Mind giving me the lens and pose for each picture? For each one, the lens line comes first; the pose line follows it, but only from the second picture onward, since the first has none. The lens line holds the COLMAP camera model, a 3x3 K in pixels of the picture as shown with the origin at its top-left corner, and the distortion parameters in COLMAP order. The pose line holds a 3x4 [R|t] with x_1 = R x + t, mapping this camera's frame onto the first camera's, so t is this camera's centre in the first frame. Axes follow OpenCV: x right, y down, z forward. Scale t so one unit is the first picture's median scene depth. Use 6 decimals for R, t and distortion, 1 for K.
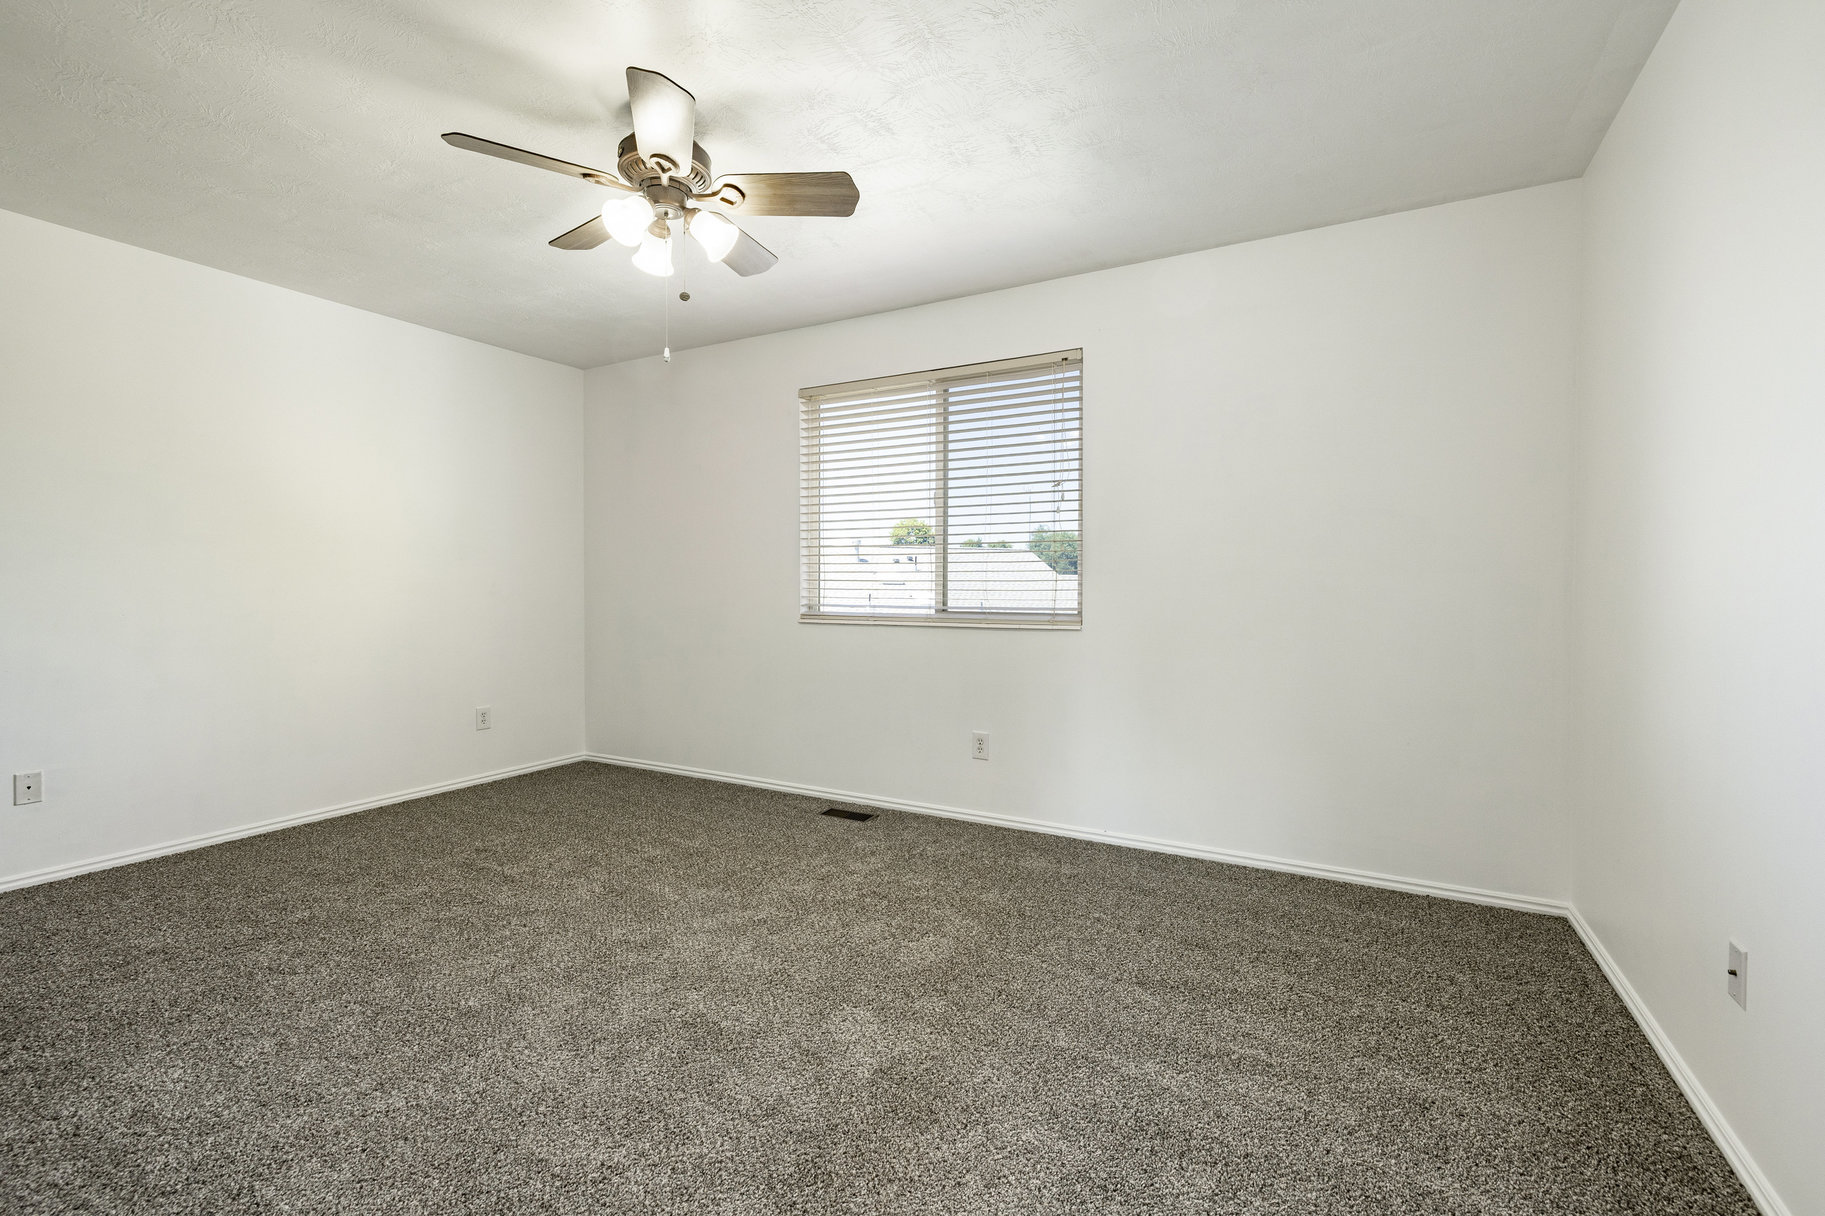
lens RADIAL K [[774.4, 0, 908.4], [0, 774.4, 605.5], [0, 0, 1]] dist [0.000963, 0.000118]
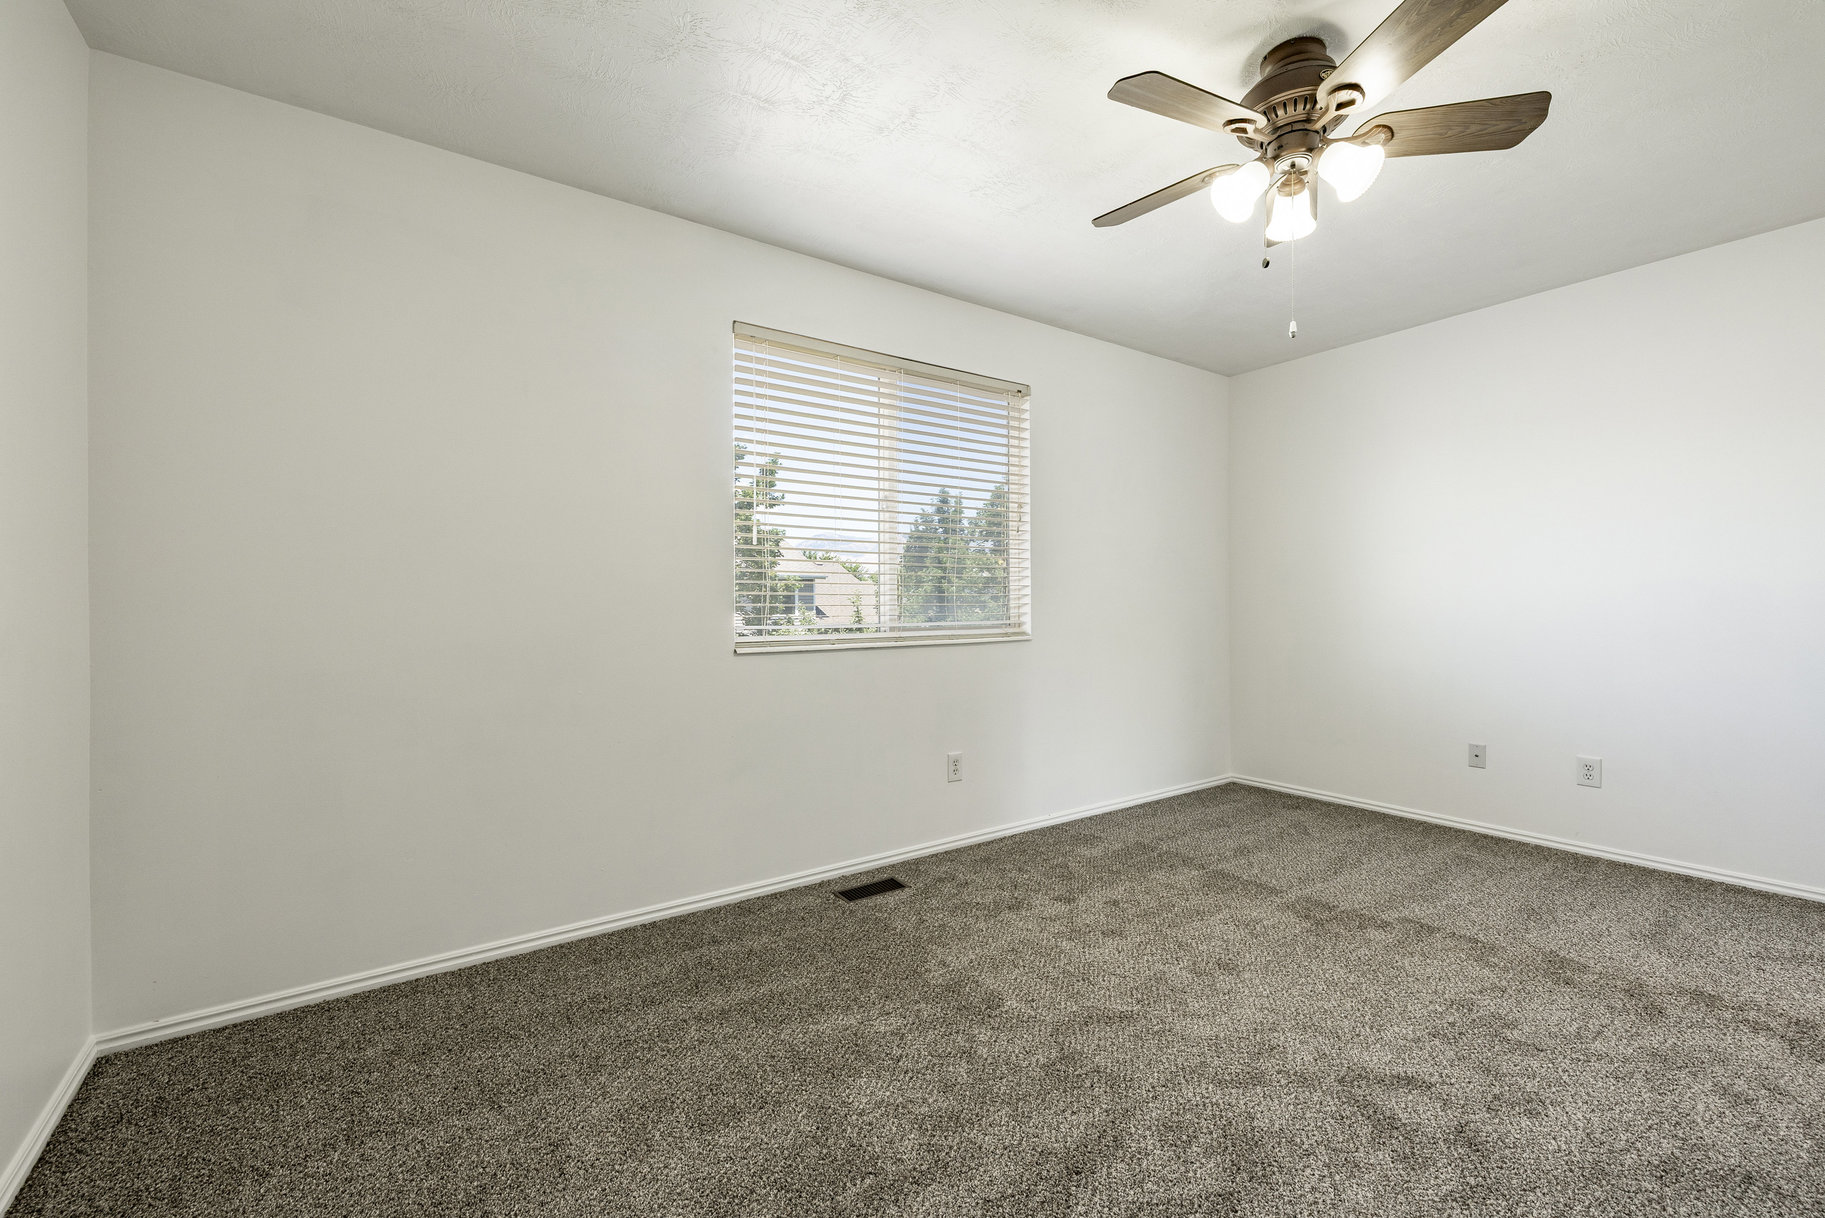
lens RADIAL K [[774.4, 0, 908.4], [0, 774.4, 606.5], [0, 0, 1]] dist [0.000963, 0.000118]
pose [[0.443187, -0.015866, 0.896289, -0.877984], [0.024130, 0.999692, 0.005765, -0.028564], [-0.896105, 0.019072, 0.443433, 0.687378]]
